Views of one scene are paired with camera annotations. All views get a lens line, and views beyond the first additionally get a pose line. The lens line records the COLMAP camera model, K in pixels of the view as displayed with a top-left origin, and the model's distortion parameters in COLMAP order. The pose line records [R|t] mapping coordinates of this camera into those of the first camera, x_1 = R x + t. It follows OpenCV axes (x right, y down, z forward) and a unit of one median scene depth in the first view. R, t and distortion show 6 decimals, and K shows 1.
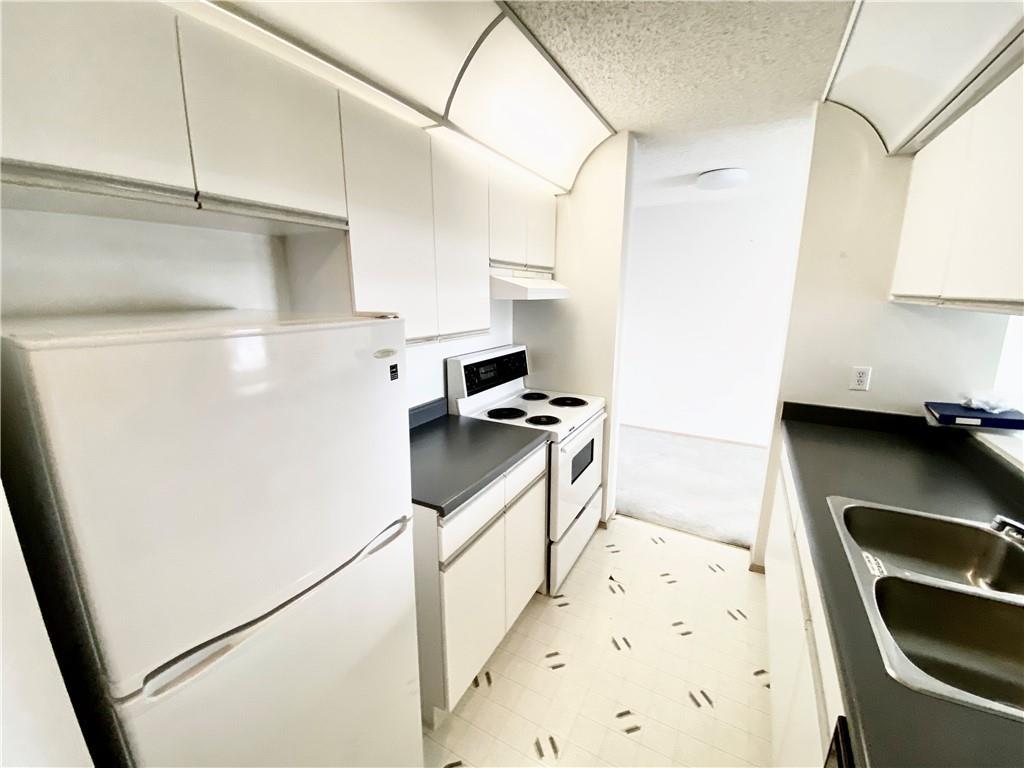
lens RADIAL K [[413.4, 0, 510.1], [0, 413.4, 384.9], [0, 0, 1]] dist [0.023880, -0.021828]
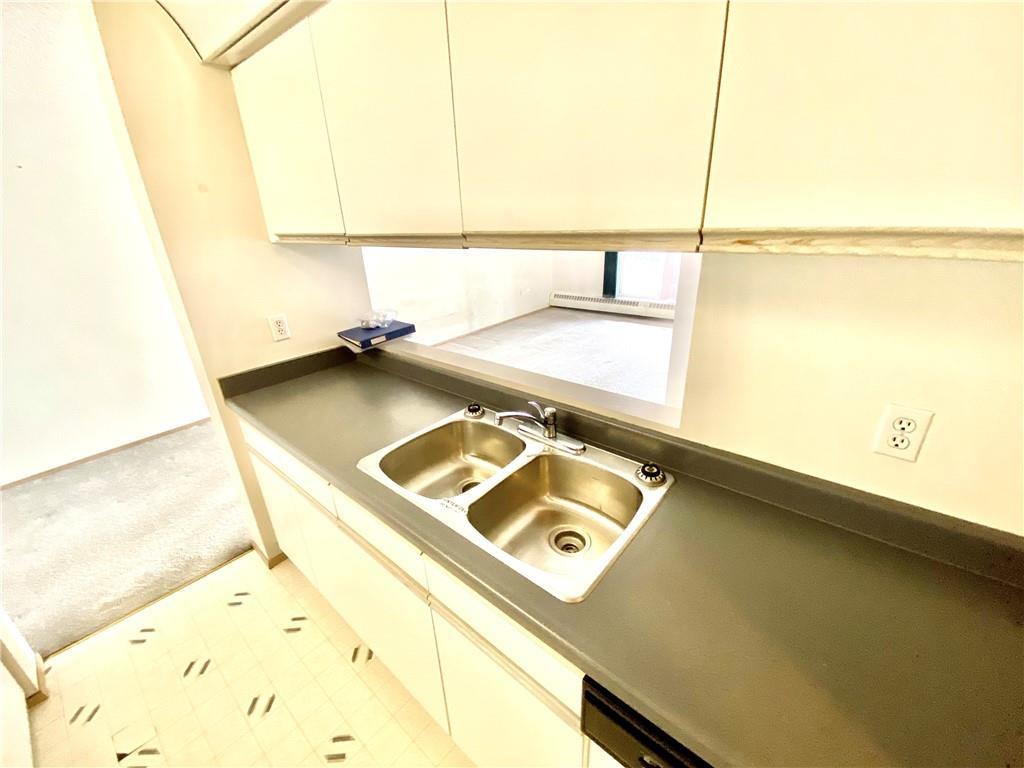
lens RADIAL K [[413.4, 0, 510.1], [0, 413.4, 384.9], [0, 0, 1]] dist [0.023880, -0.021828]
pose [[0.202044, -0.380432, 0.902469, 0.045503], [0.259138, 0.909397, 0.325338, -0.069786], [-0.944471, 0.168132, 0.282322, 0.262423]]
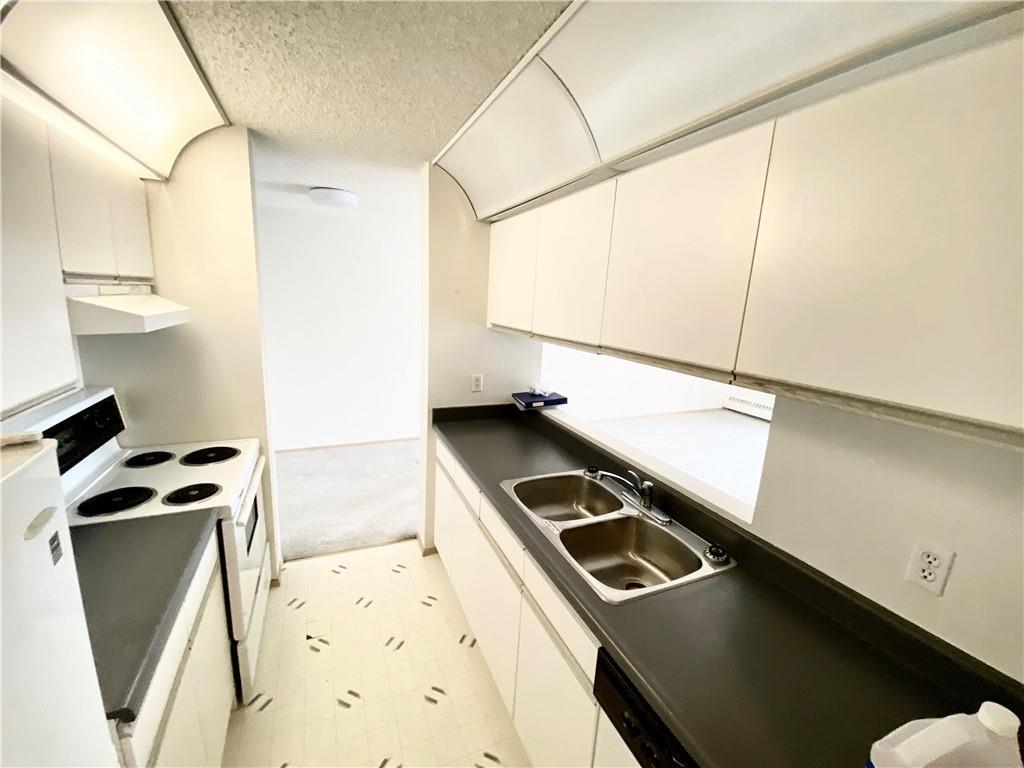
lens RADIAL K [[412.3, 0, 512.0], [0, 412.3, 384.0], [0, 0, 1]] dist [0.002790, -0.014708]
pose [[0.595680, -0.132538, 0.792211, -0.142190], [0.127864, 0.989362, 0.069378, -0.089359], [-0.792979, 0.059968, 0.606290, 0.104525]]
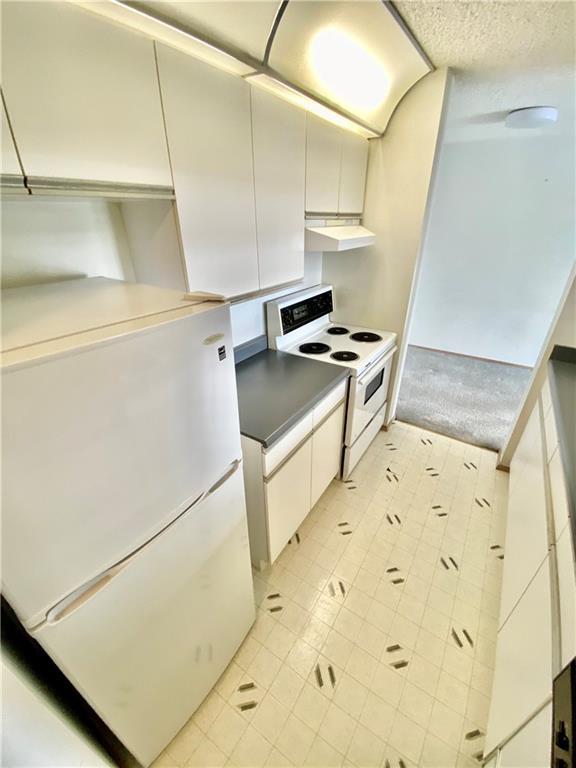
lens RADIAL K [[310.0, 0, 288.3], [0, 310.0, 382.5], [0, 0, 1]] dist [0.023880, -0.021828]
pose [[0.996751, 0.031032, -0.074322, -0.017463], [-0.010793, 0.965932, 0.258569, -0.078632], [0.079813, -0.256927, 0.963129, 0.084034]]
